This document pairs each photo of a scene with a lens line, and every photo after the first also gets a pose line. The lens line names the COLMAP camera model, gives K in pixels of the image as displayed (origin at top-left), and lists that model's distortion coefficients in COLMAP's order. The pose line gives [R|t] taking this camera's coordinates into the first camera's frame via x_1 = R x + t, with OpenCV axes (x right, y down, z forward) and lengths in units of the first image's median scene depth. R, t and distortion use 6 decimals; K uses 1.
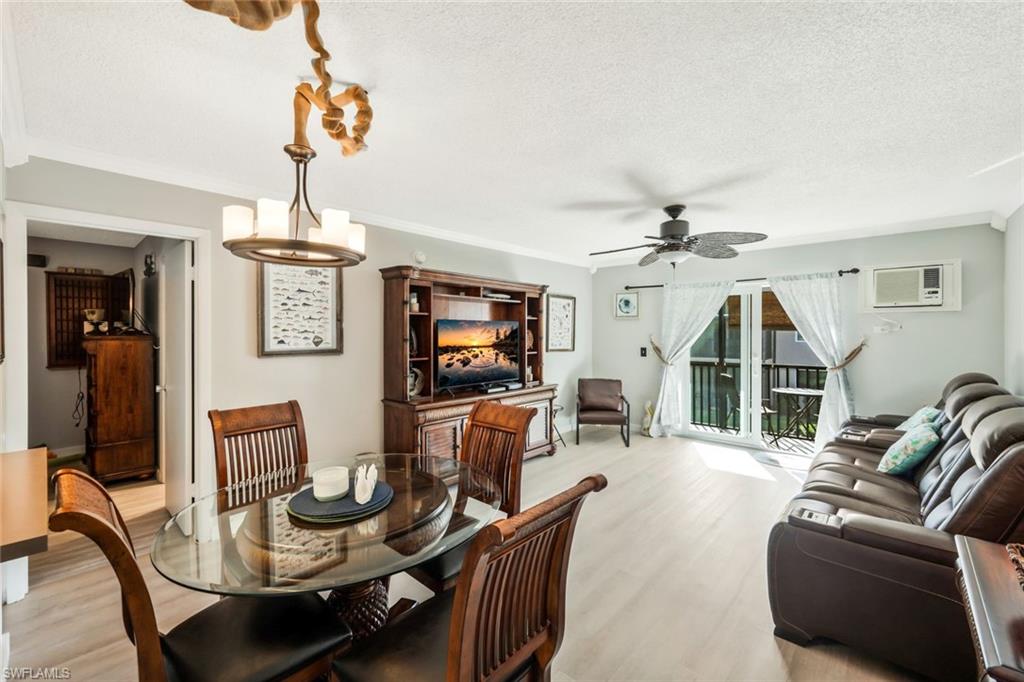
lens RADIAL K [[420.7, 0, 510.2], [0, 420.7, 341.6], [0, 0, 1]] dist [-0.000391, 0.000288]
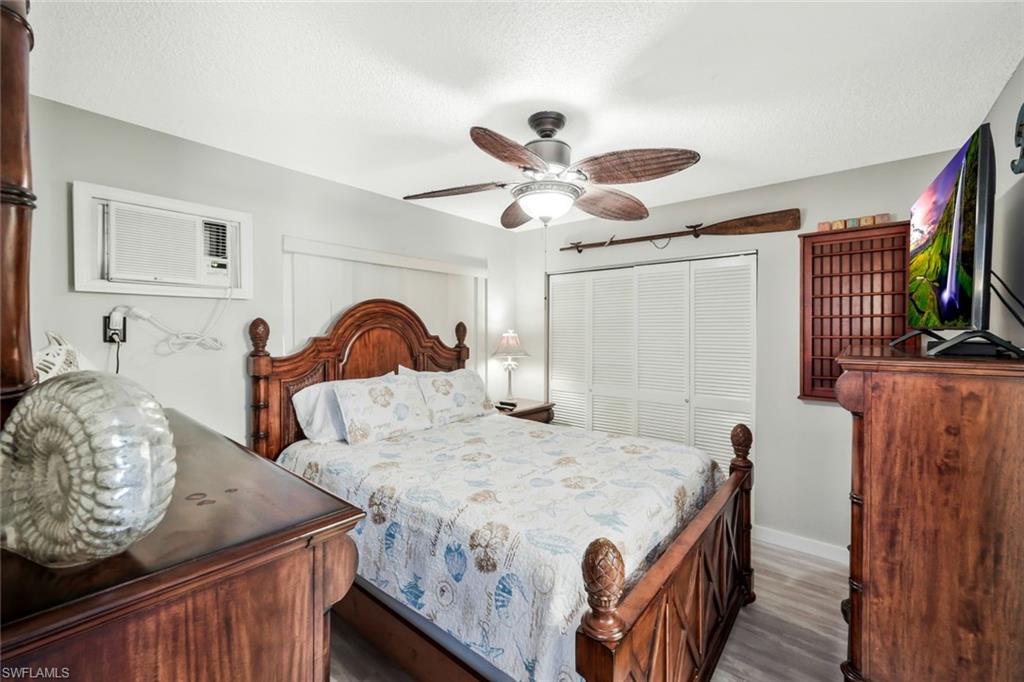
lens RADIAL K [[420.7, 0, 512.2], [0, 420.7, 340.1], [0, 0, 1]] dist [-0.000391, 0.000288]
pose [[0.053582, 0.010880, -0.998504, -0.636825], [-0.008355, 0.999911, 0.010447, -0.027626], [0.998528, 0.007783, 0.053669, 0.673236]]
